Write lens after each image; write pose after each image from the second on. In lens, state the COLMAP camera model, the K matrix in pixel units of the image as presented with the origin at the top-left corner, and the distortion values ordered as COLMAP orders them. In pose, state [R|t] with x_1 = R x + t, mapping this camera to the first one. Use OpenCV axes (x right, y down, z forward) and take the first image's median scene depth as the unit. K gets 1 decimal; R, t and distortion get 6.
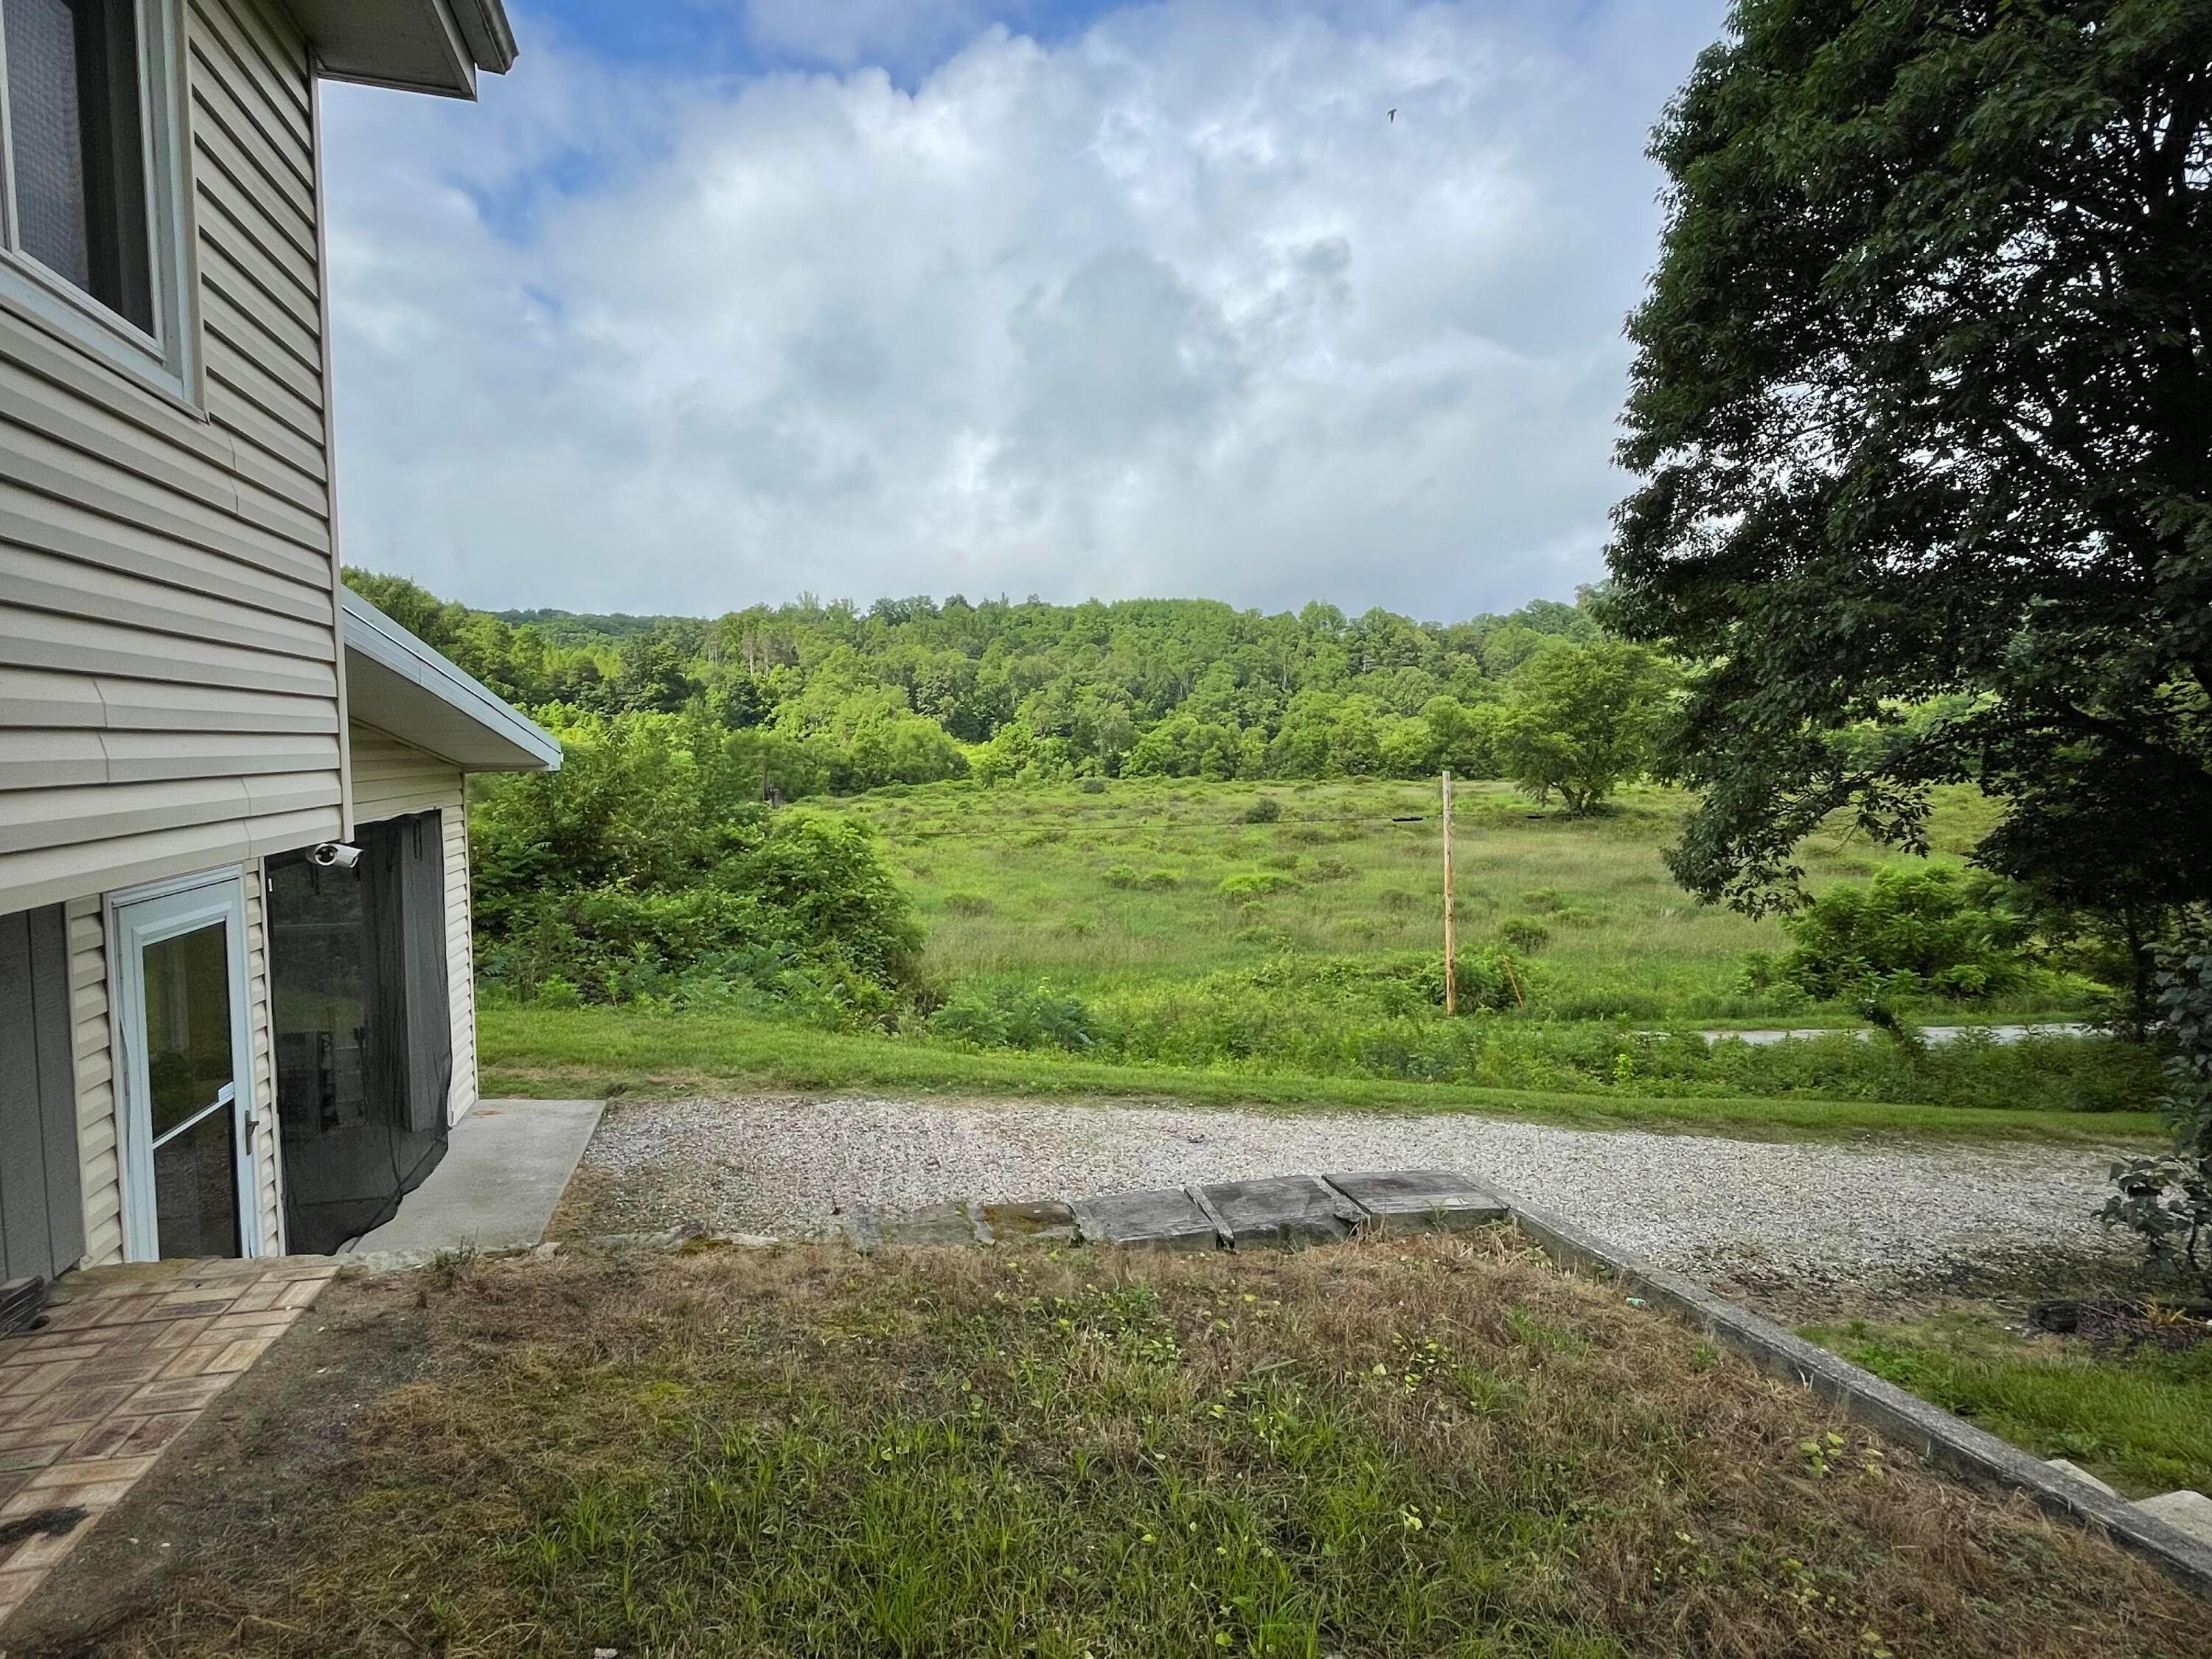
lens RADIAL K [[1148.3, 0, 1103.4], [0, 1148.3, 811.3], [0, 0, 1]] dist [-0.003462, 0.000573]
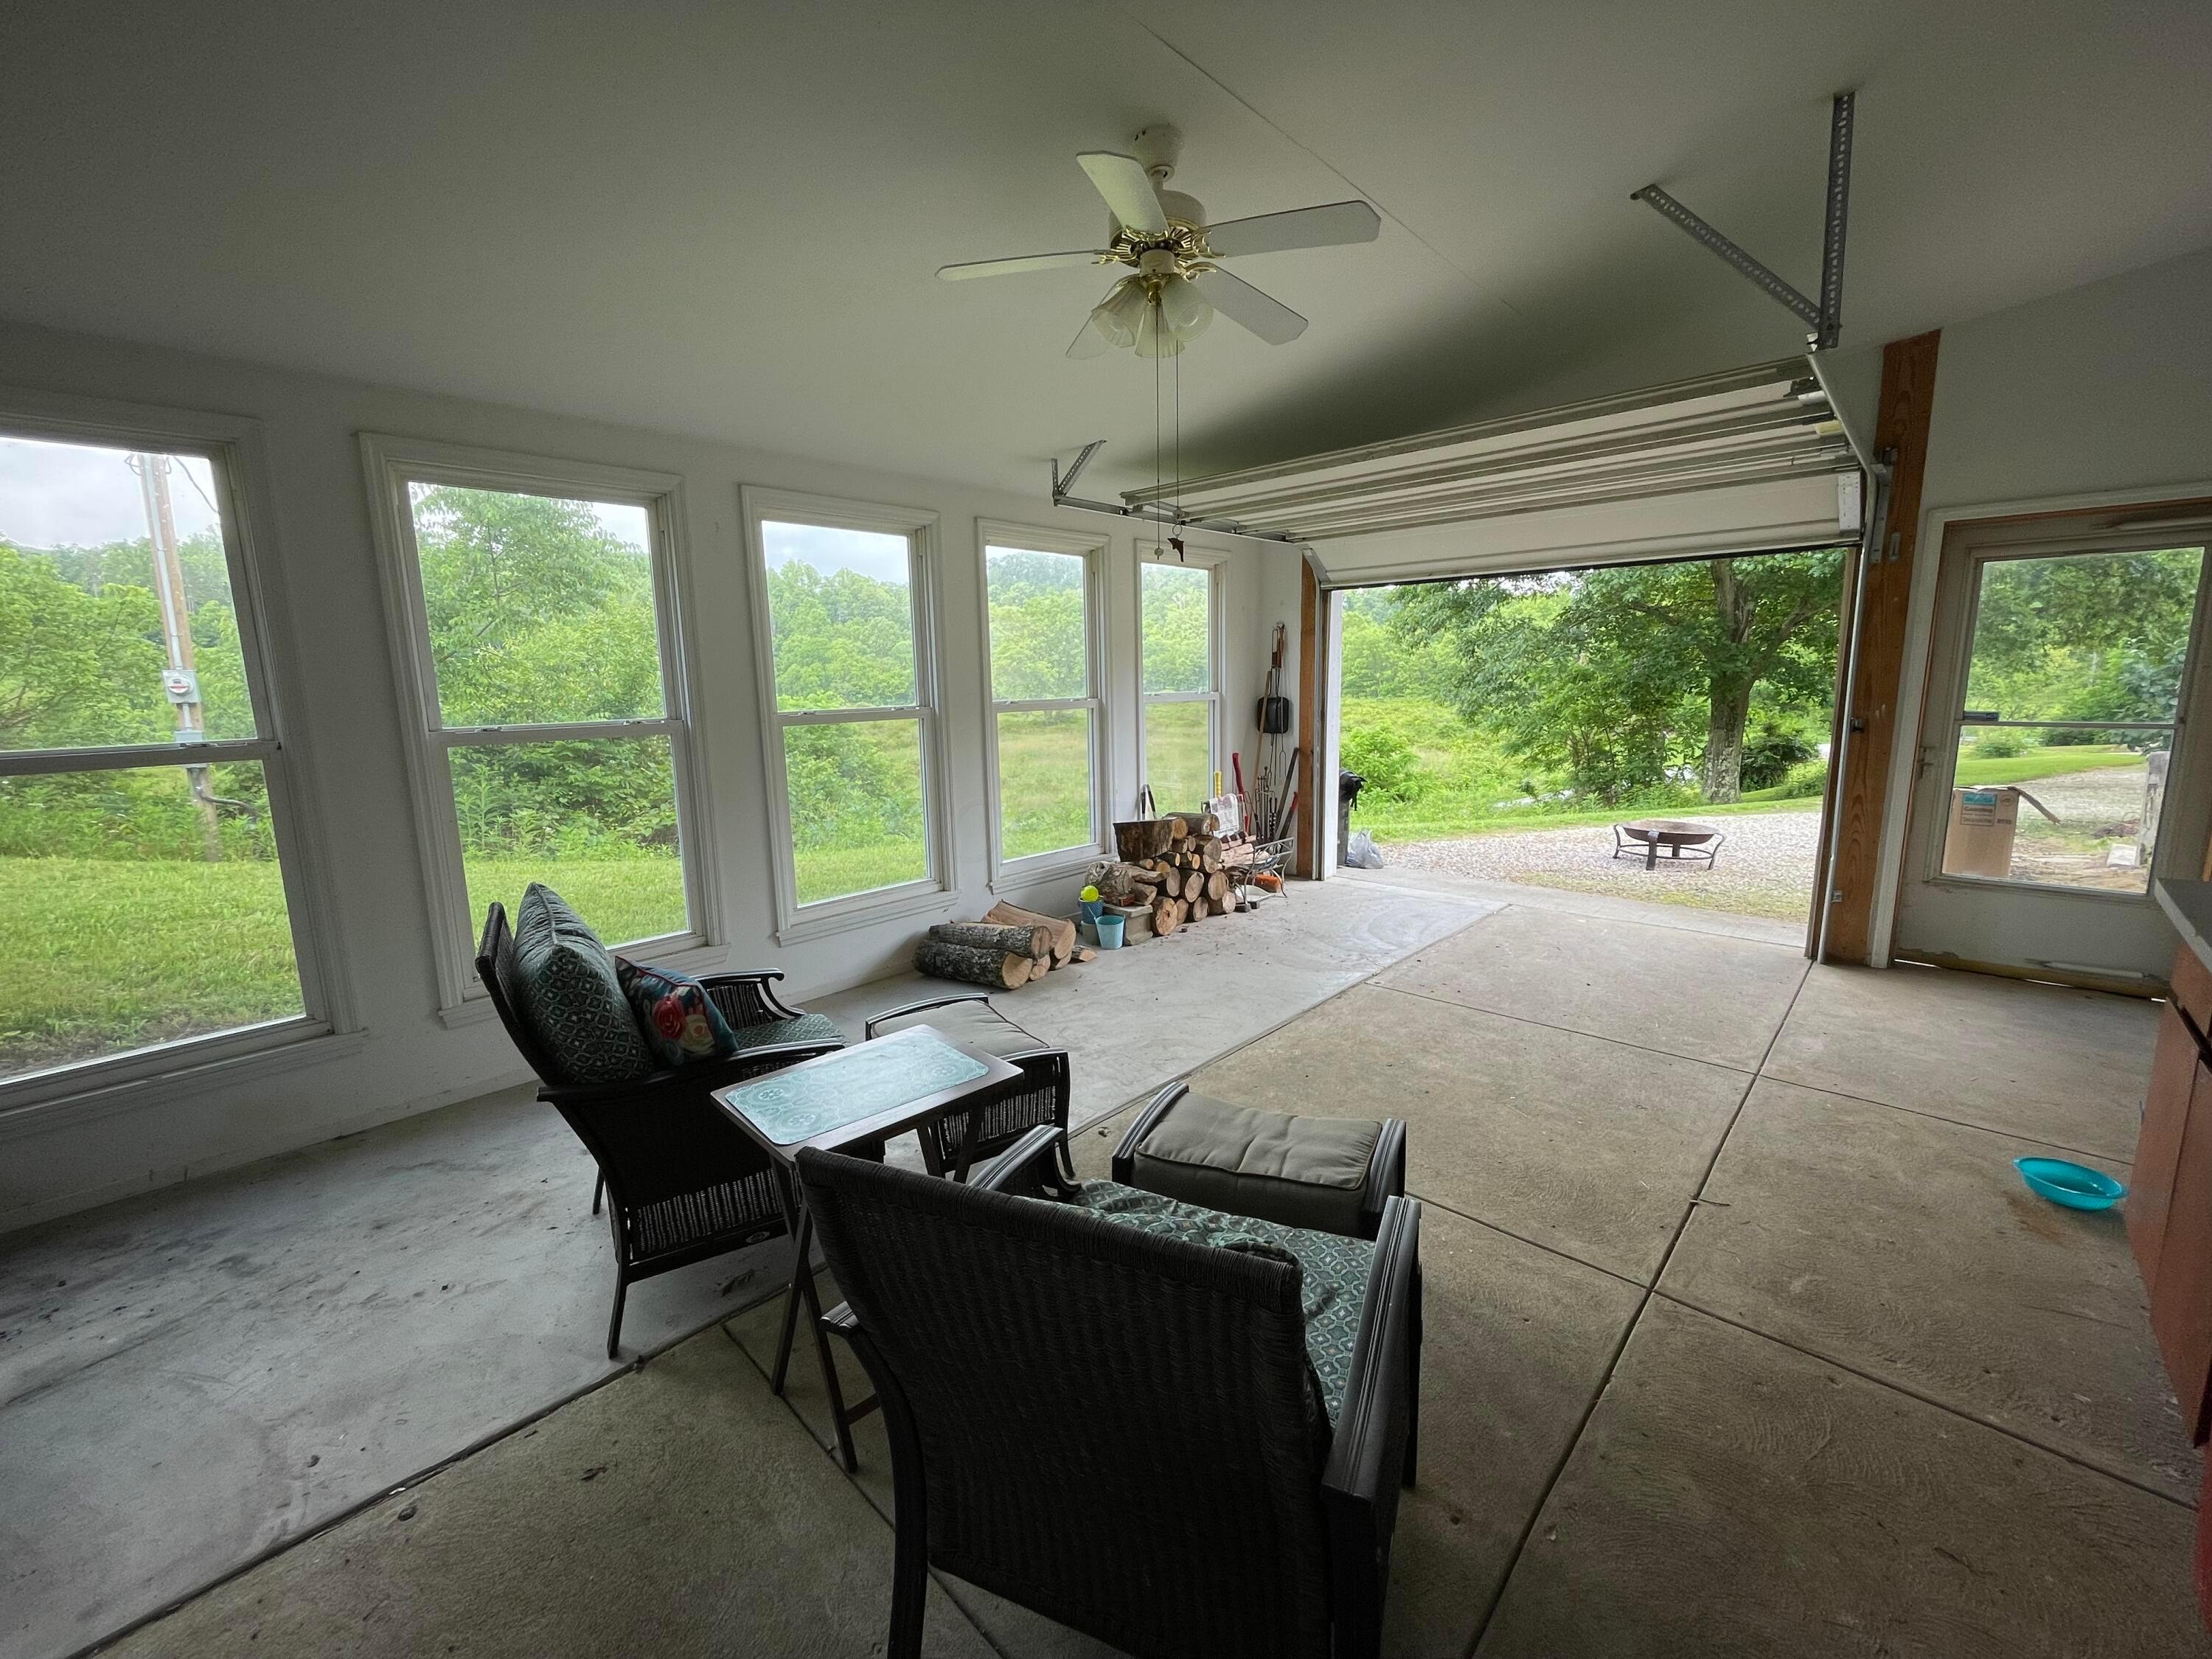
lens RADIAL K [[893.9, 0, 1104.5], [0, 893.9, 819.6], [0, 0, 1]] dist [-0.003347, -0.000473]
pose [[0.866157, -0.092398, 0.491156, -0.071846], [0.045526, 0.993262, 0.106570, 0.007749], [-0.497694, -0.069946, 0.864528, 0.024389]]
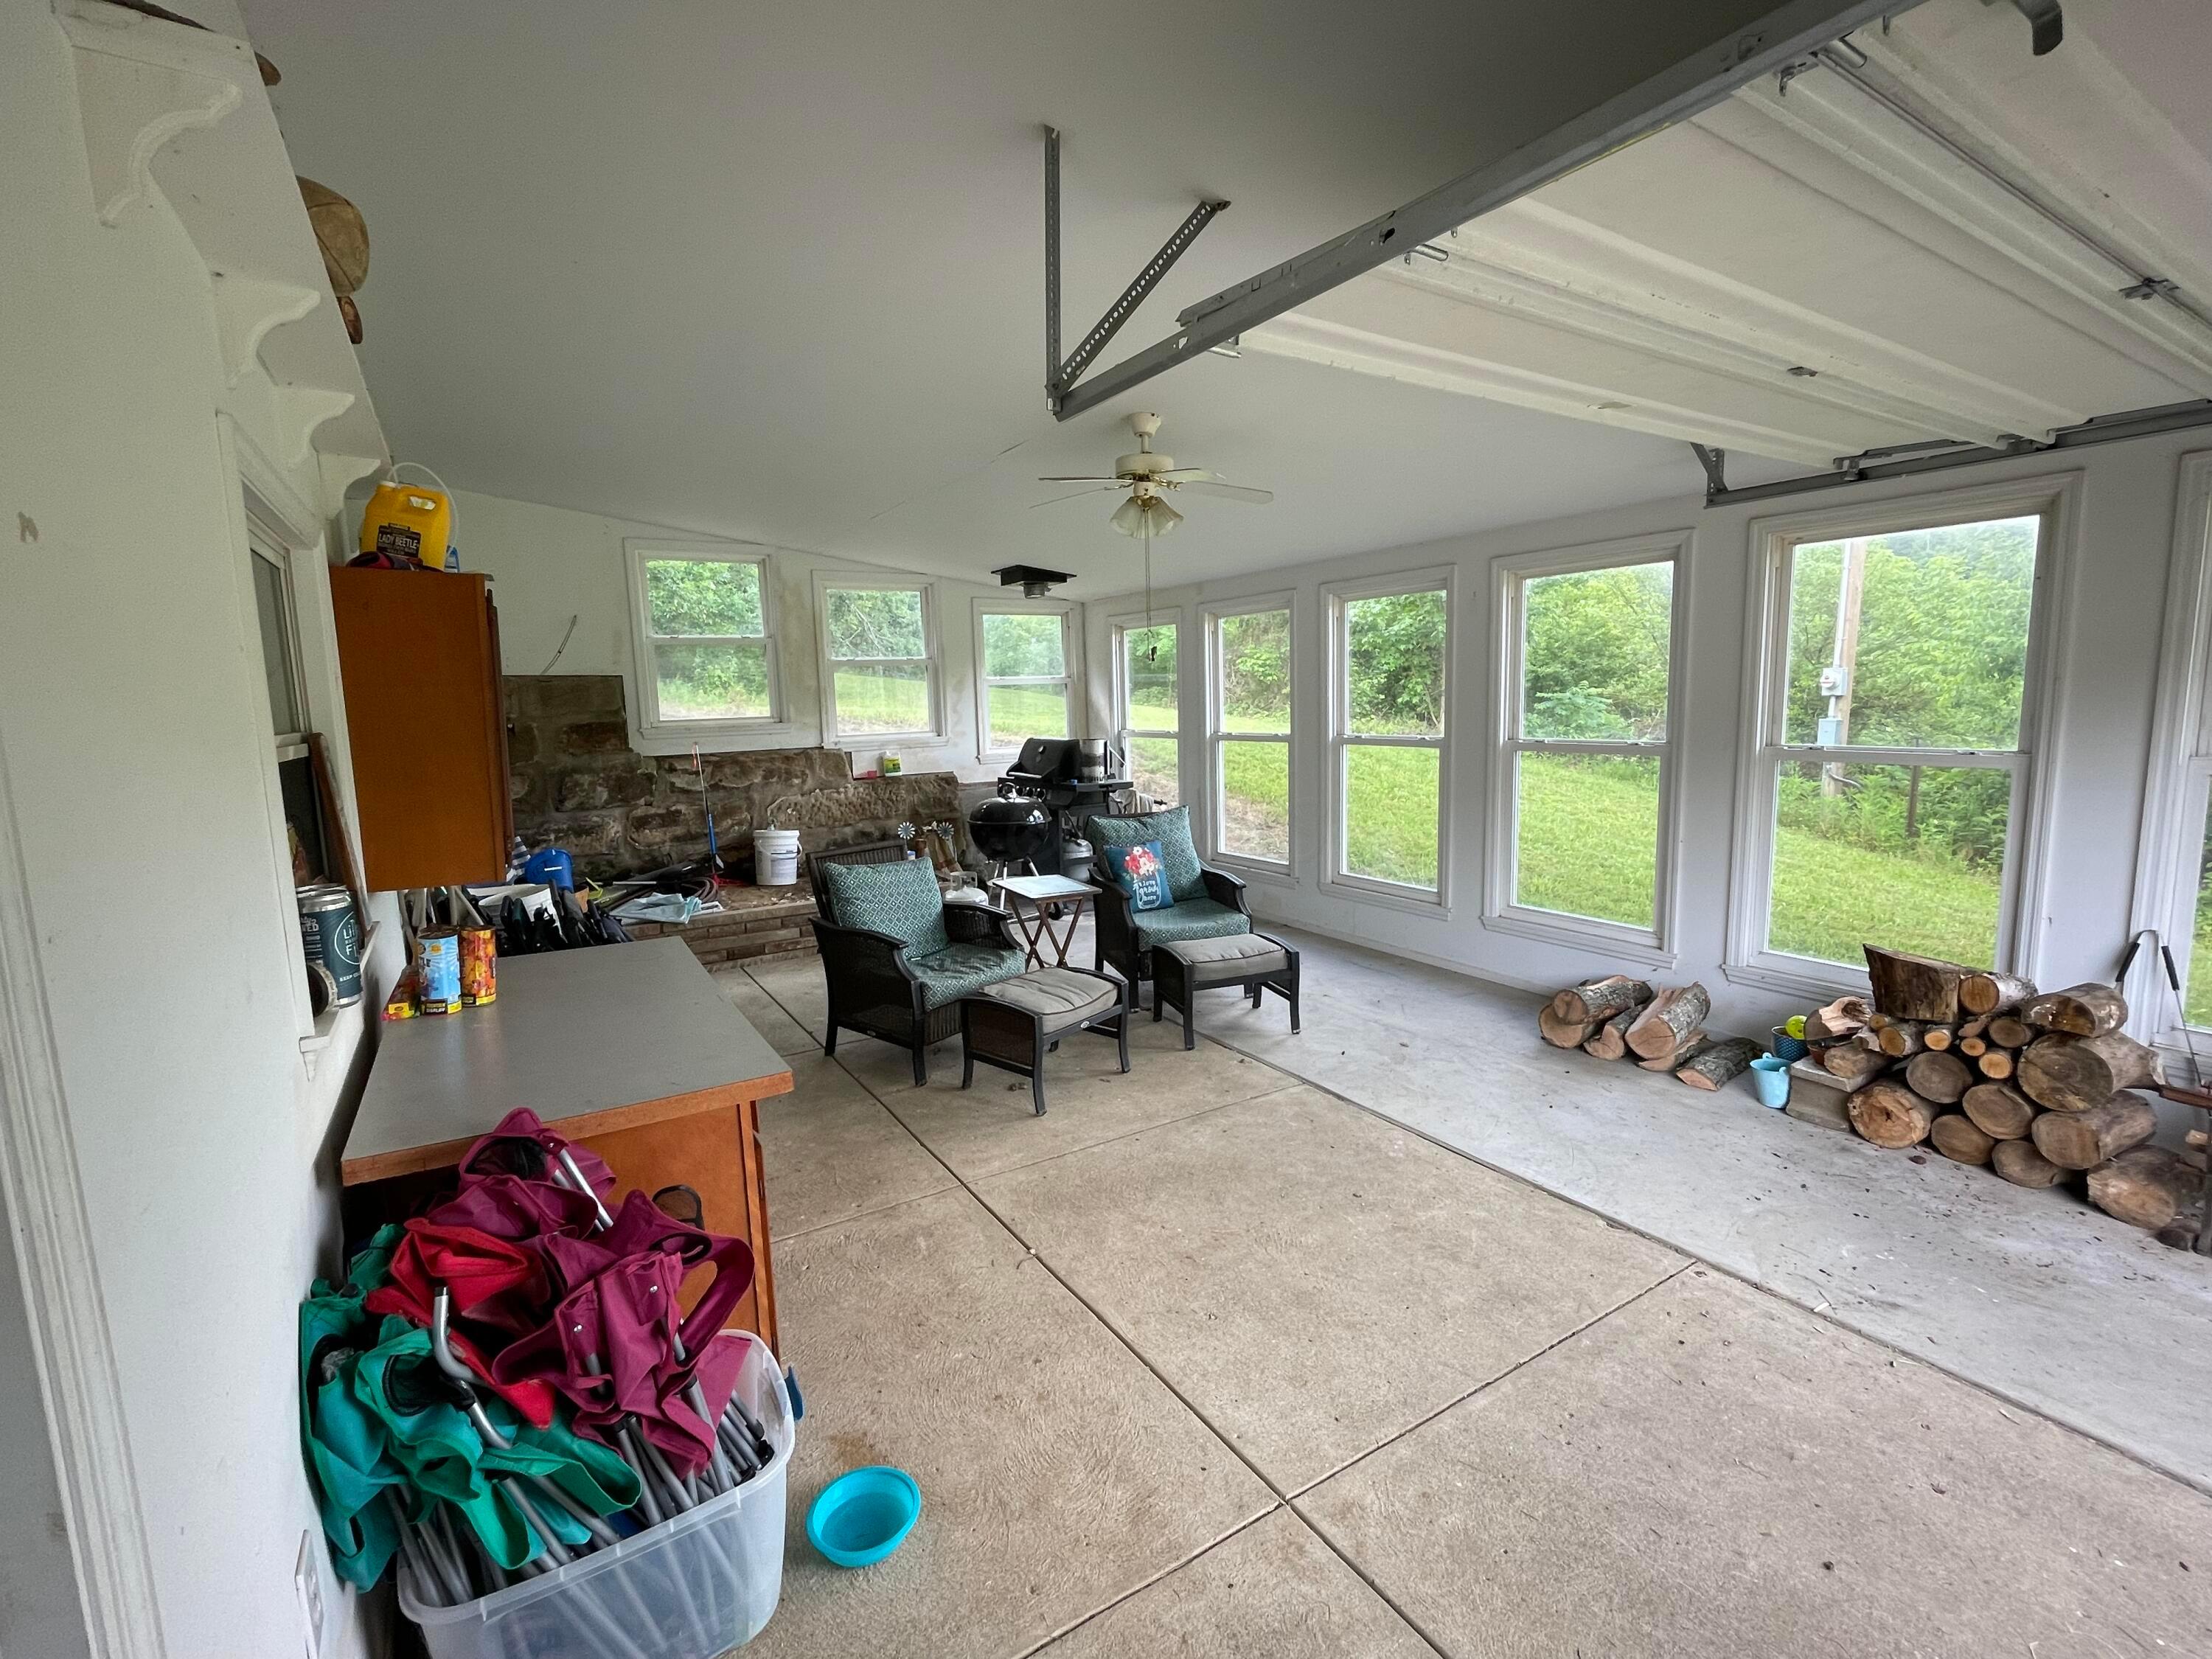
lens RADIAL K [[978.7, 0, 1101.7], [0, 978.7, 826.7], [0, 0, 1]] dist [0.002483, 0.000094]
pose [[0.269914, 0.125091, -0.954724, 0.685296], [-0.029935, 0.992136, 0.121530, -0.024783], [0.962419, -0.004223, 0.271536, 0.121006]]
